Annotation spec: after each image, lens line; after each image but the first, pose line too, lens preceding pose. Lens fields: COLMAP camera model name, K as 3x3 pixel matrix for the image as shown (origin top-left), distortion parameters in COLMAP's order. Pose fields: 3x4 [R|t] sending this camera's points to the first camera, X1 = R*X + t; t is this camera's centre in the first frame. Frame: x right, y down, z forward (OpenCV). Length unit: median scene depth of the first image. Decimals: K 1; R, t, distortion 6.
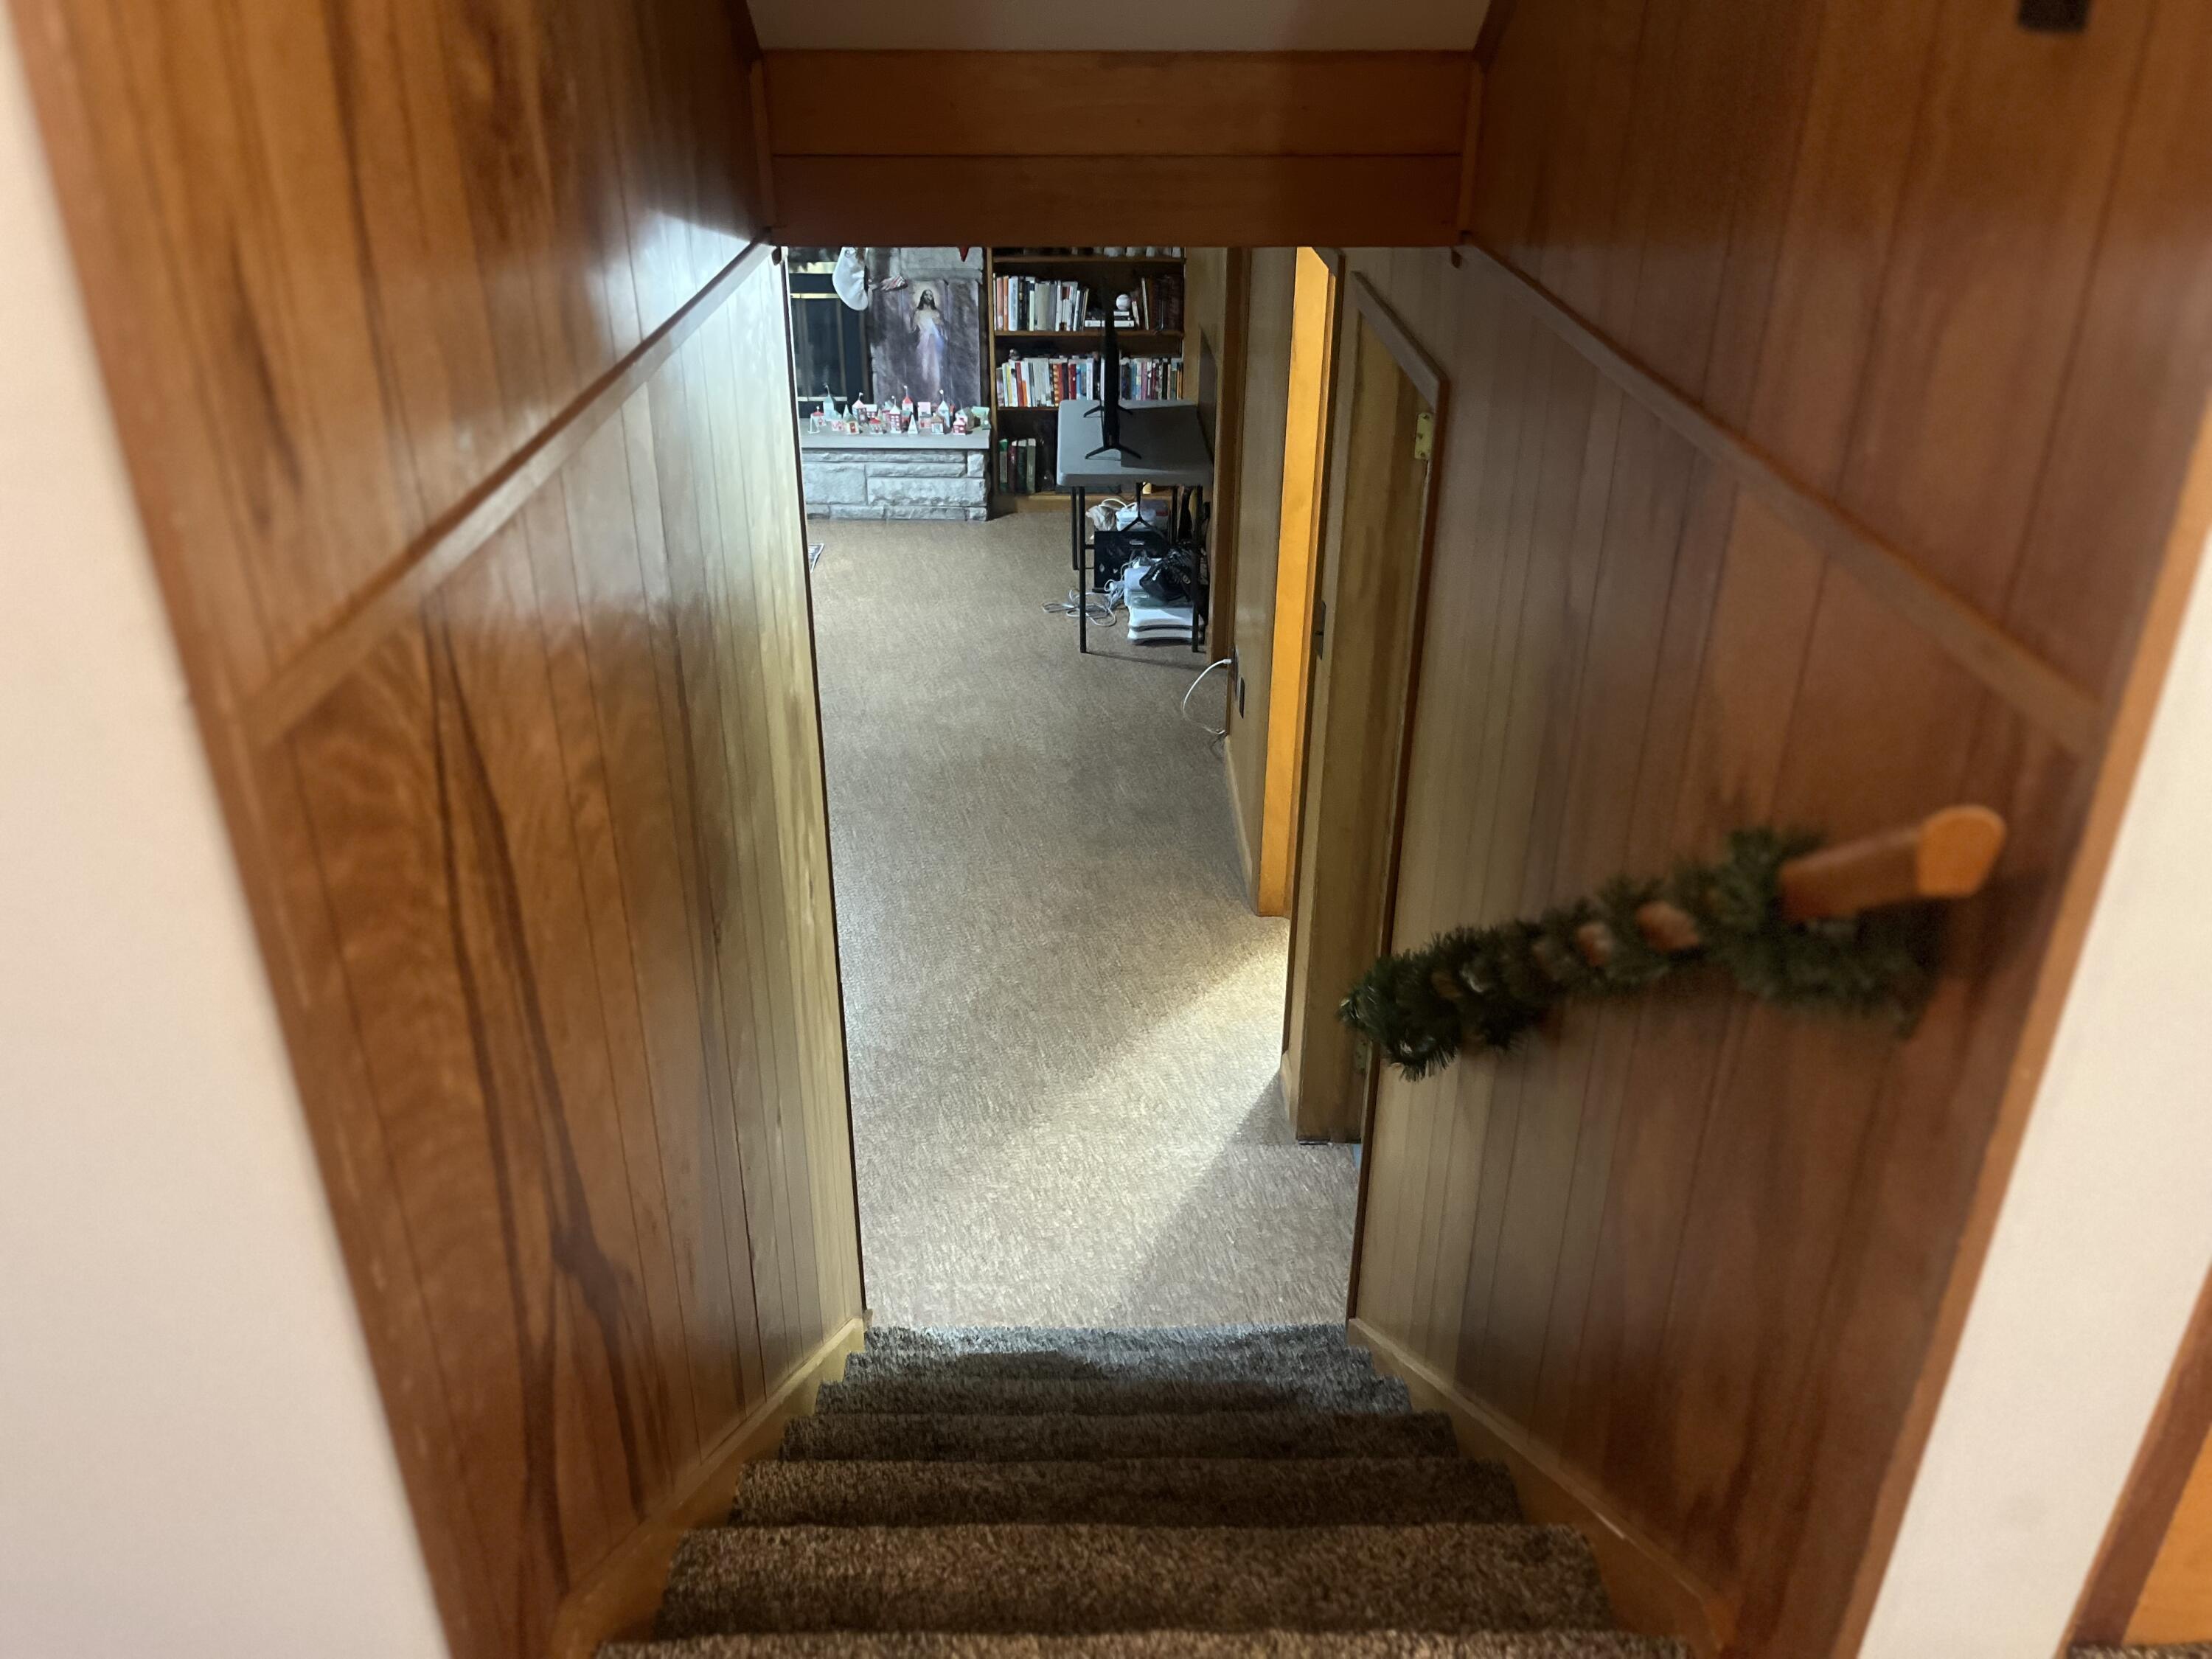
lens RADIAL K [[1681.6, 0, 1106.4], [0, 1681.6, 841.9], [0, 0, 1]] dist [0.063630, -0.081041]
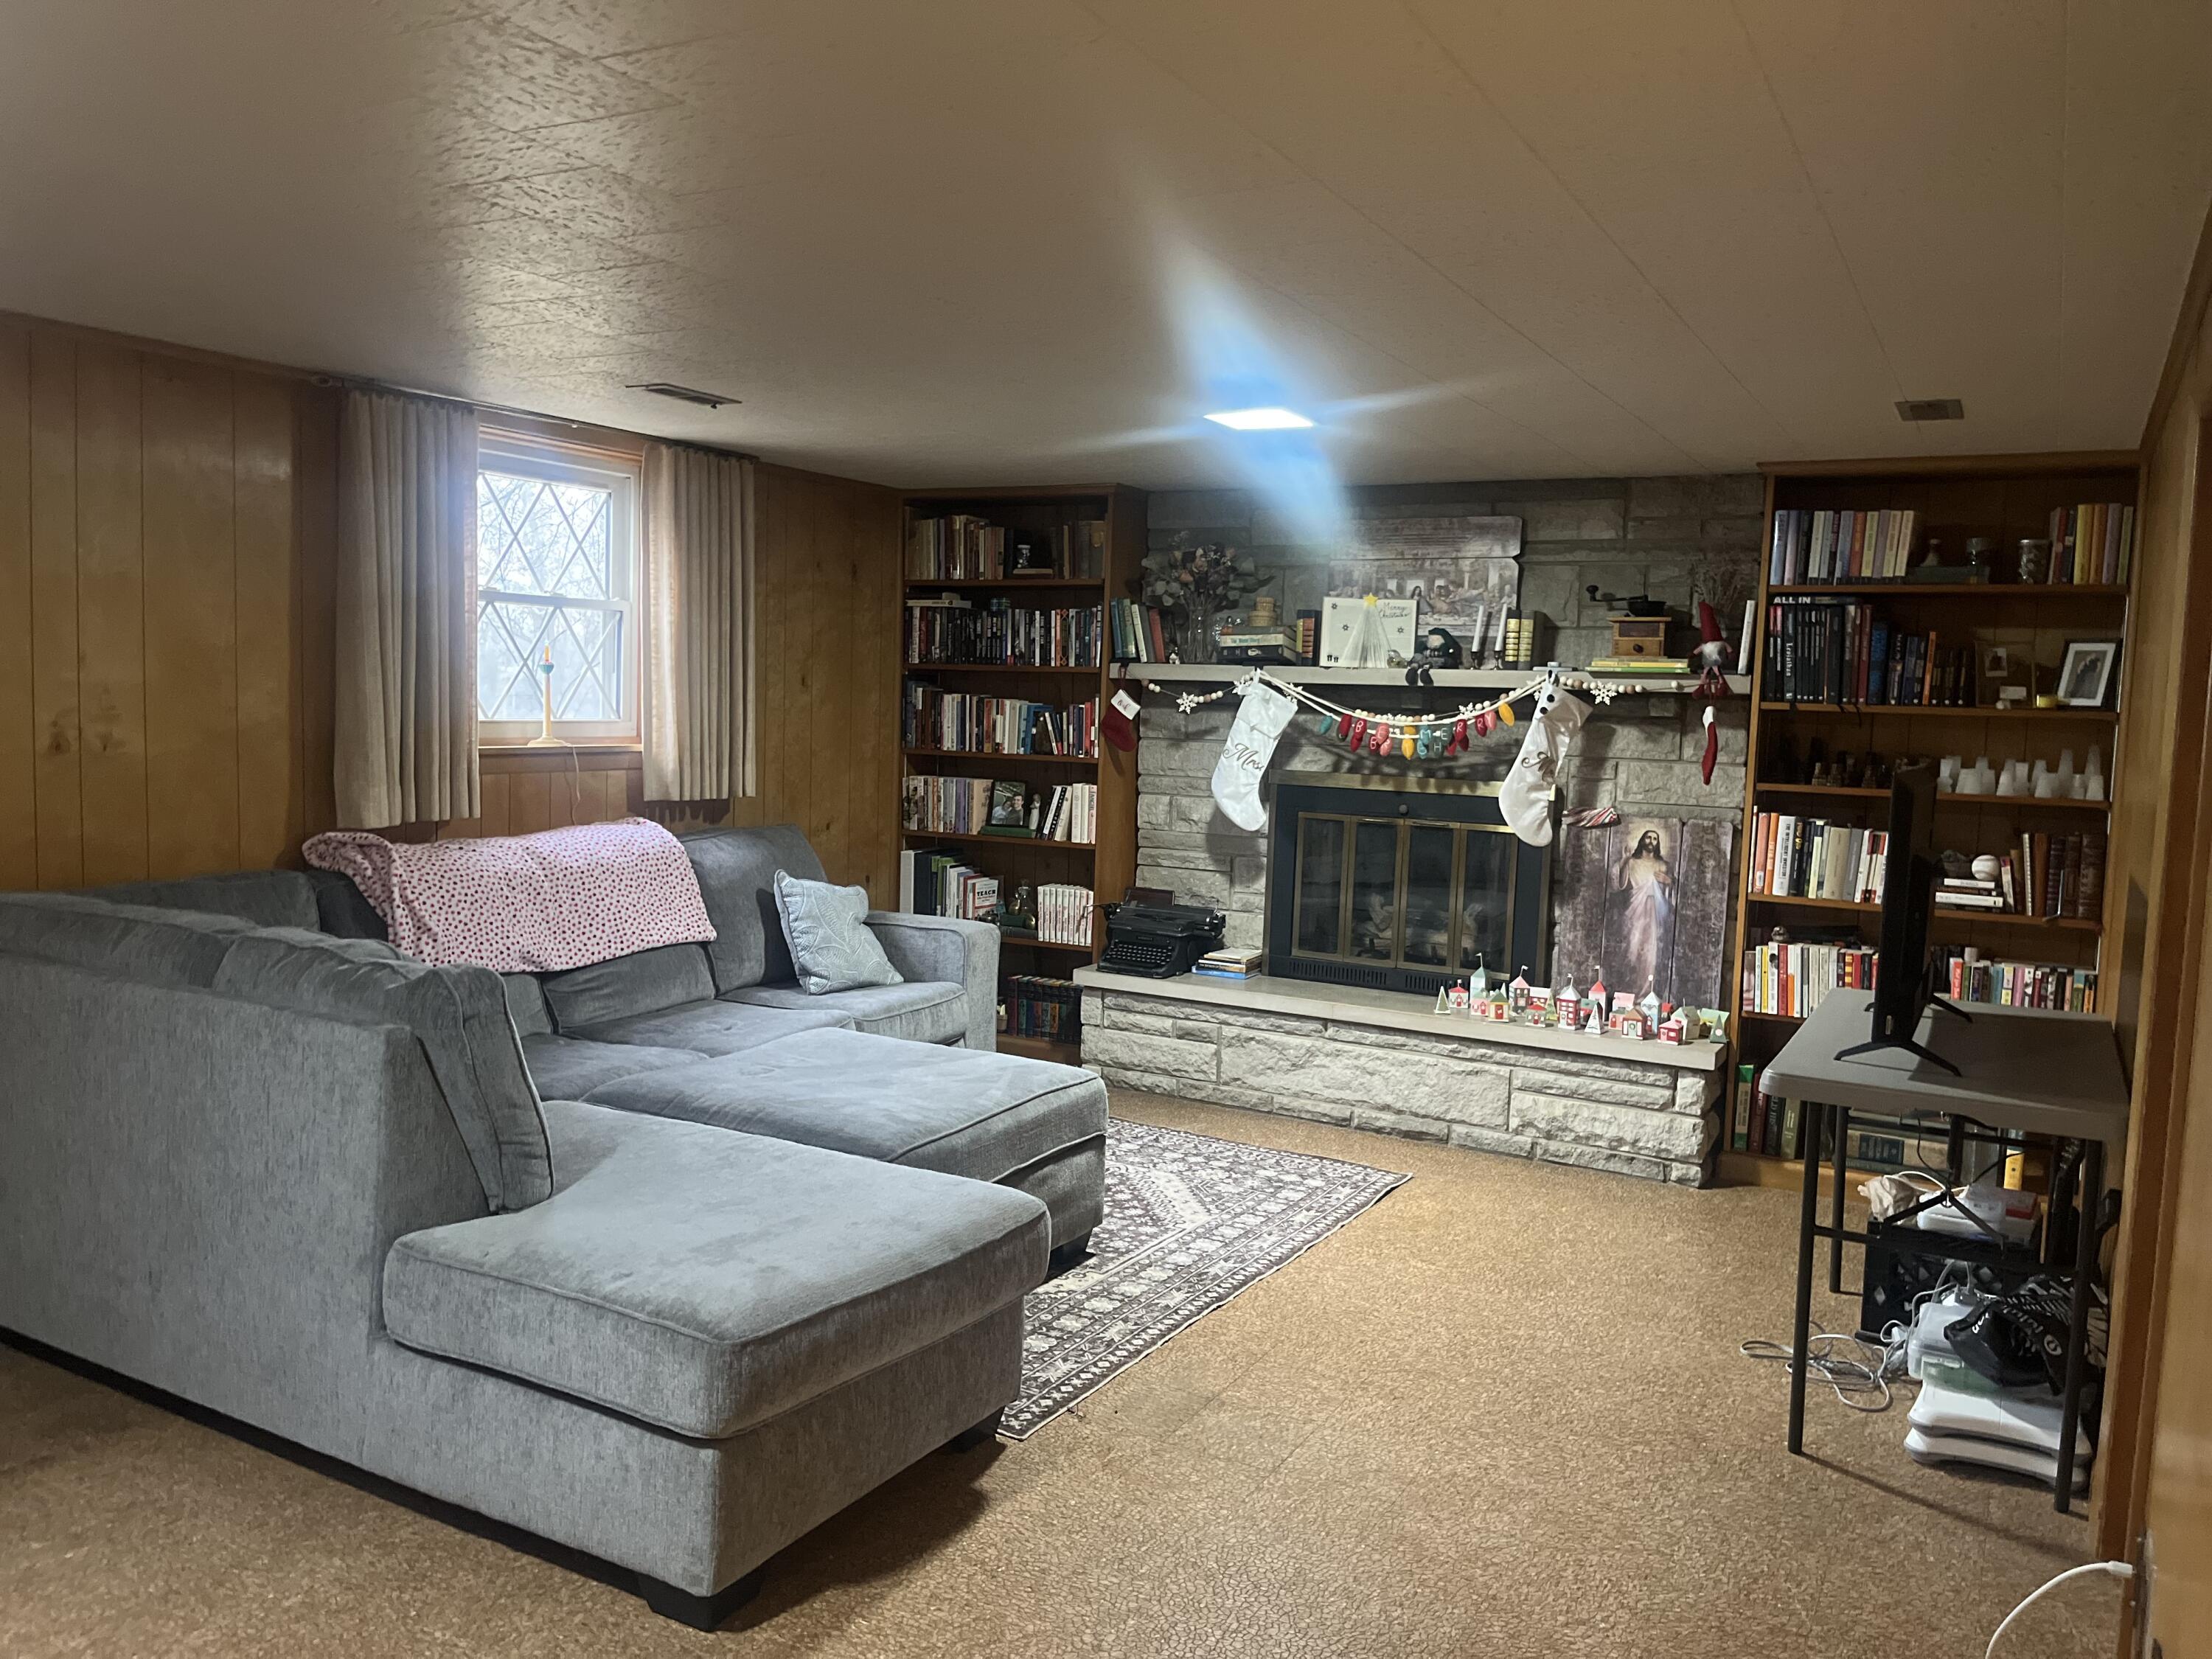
lens RADIAL K [[1681.6, 0, 1115.0], [0, 1681.6, 840.5], [0, 0, 1]] dist [0.063630, -0.081041]
pose [[0.868923, 0.068230, -0.490221, 0.036387], [-0.258010, 0.907675, -0.330993, -0.050812], [0.422378, 0.414090, 0.806304, 0.383417]]
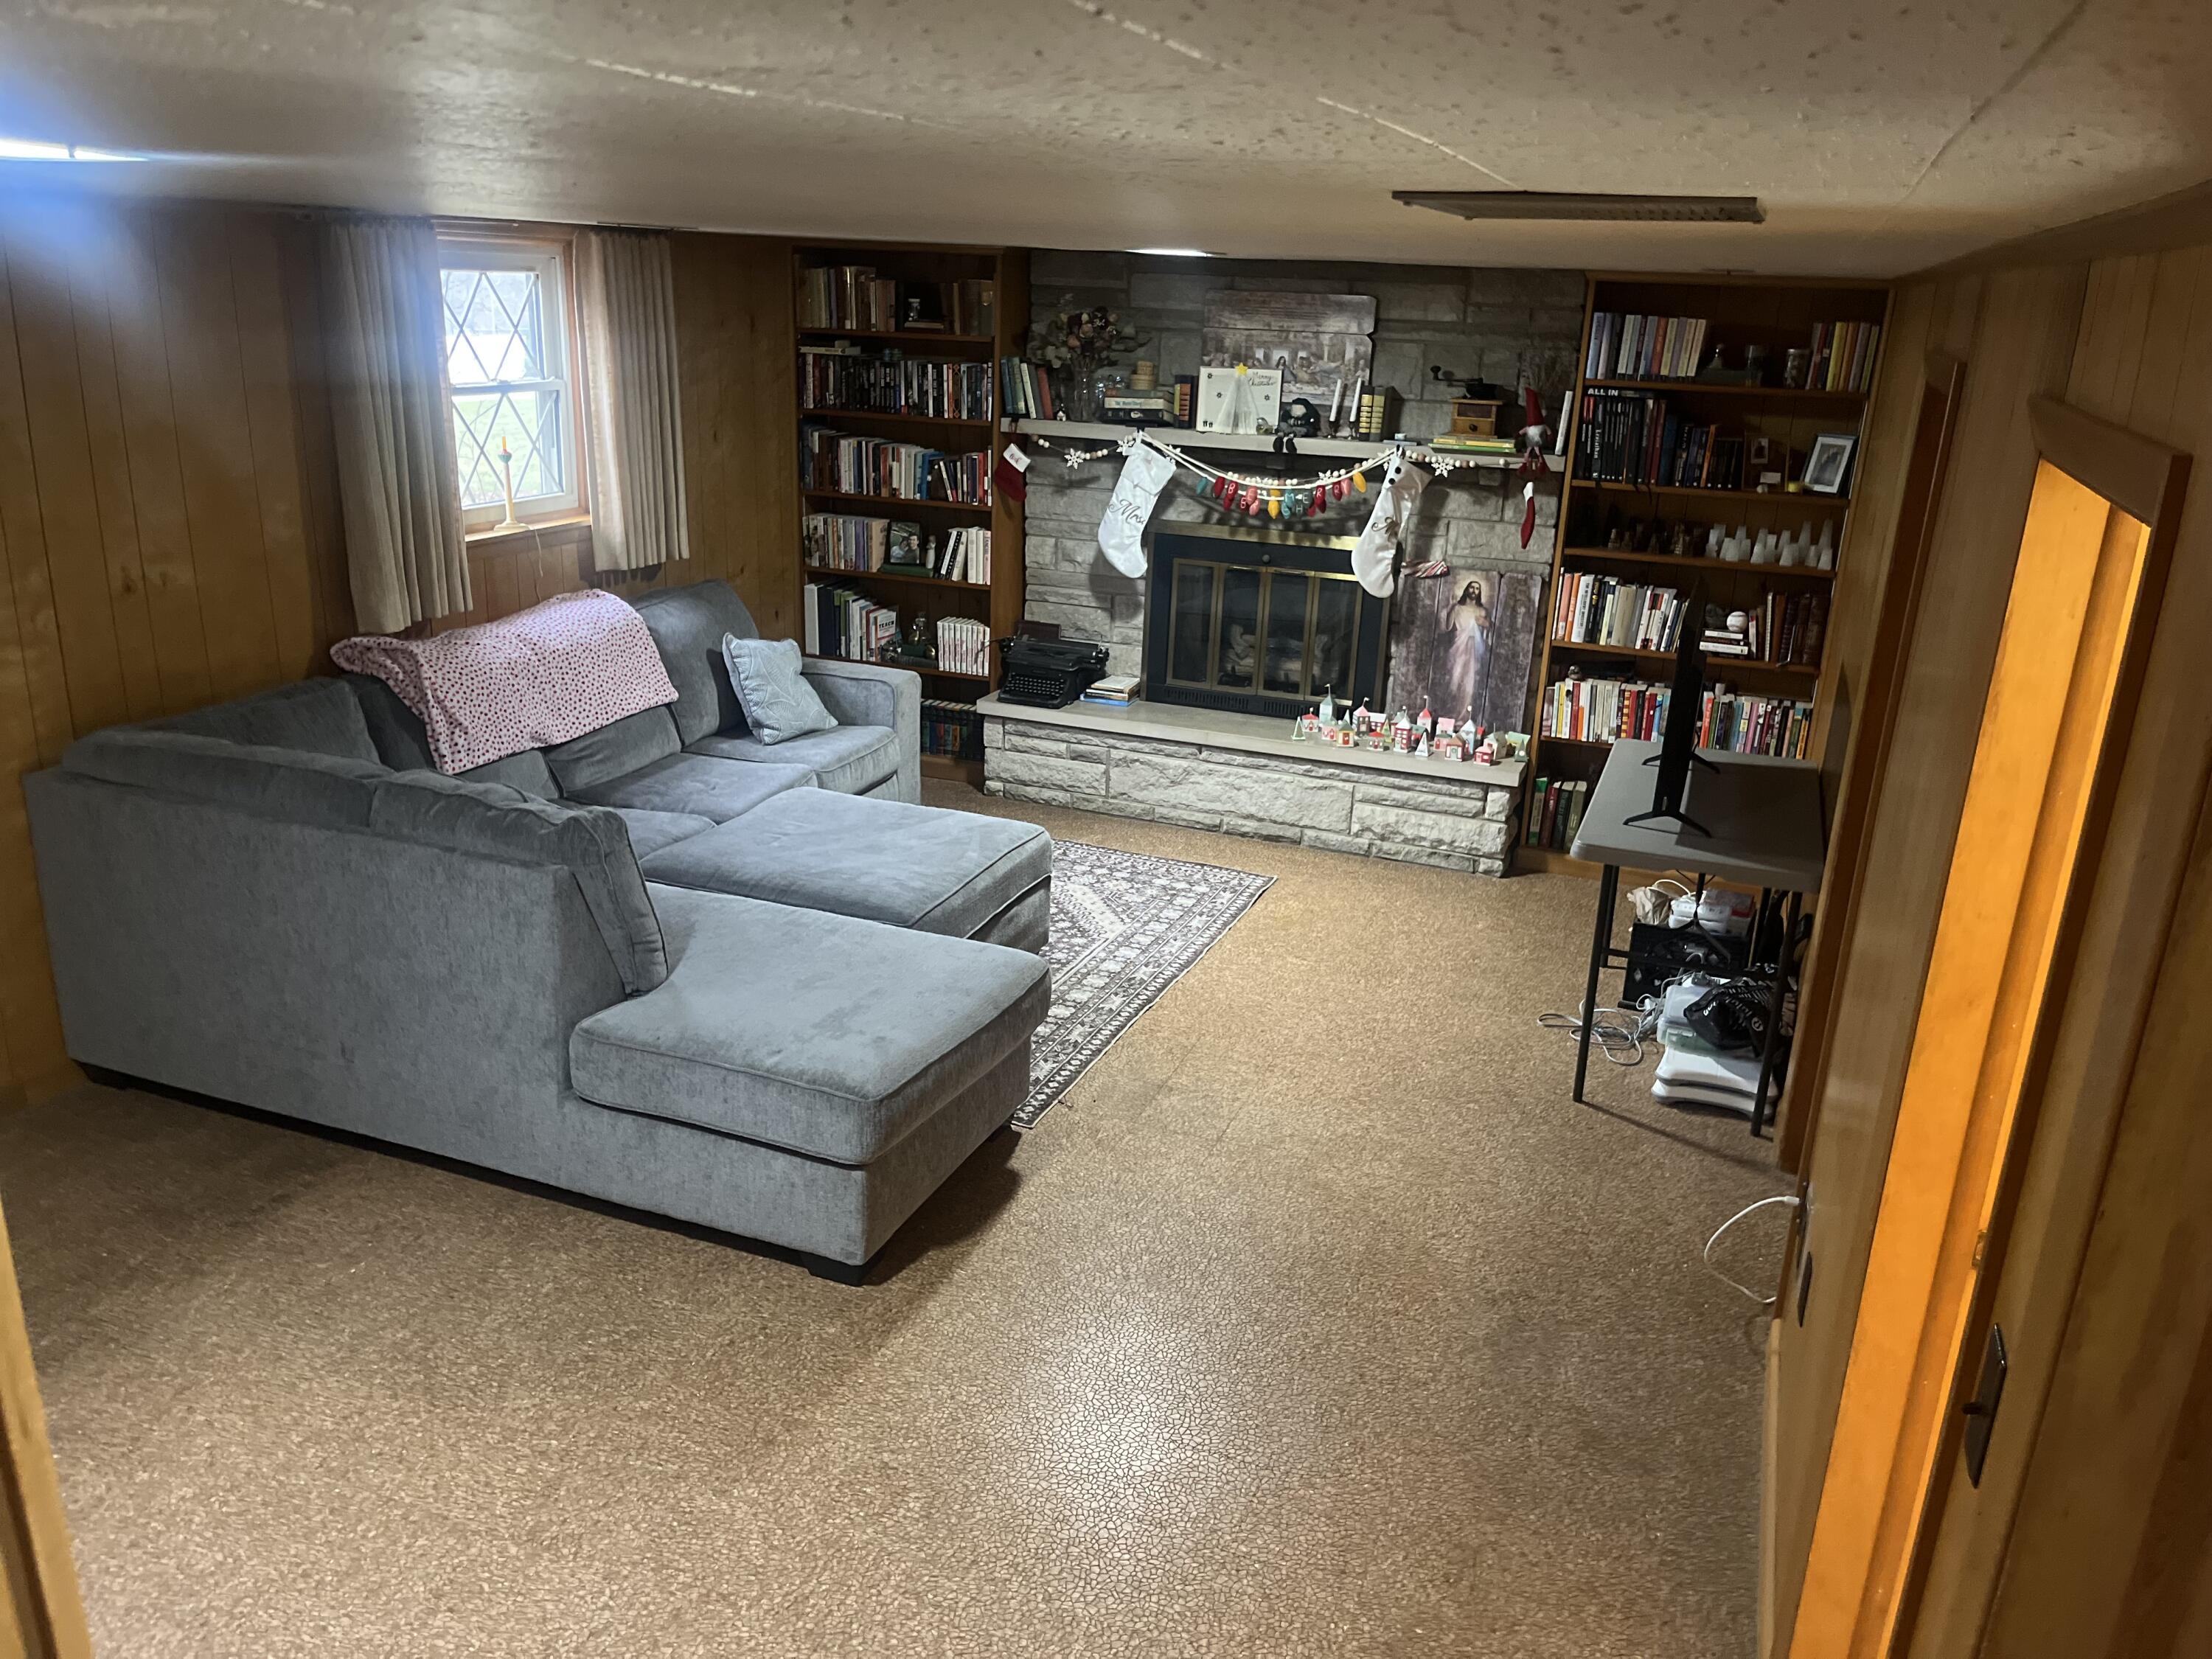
lens RADIAL K [[1681.6, 0, 1128.0], [0, 1681.6, 848.0], [0, 0, 1]] dist [0.063630, -0.081041]
pose [[0.930000, 0.150047, -0.335539, 0.025668], [-0.205312, 0.969254, -0.135620, -0.068861], [0.304873, 0.195017, 0.932213, 0.249841]]
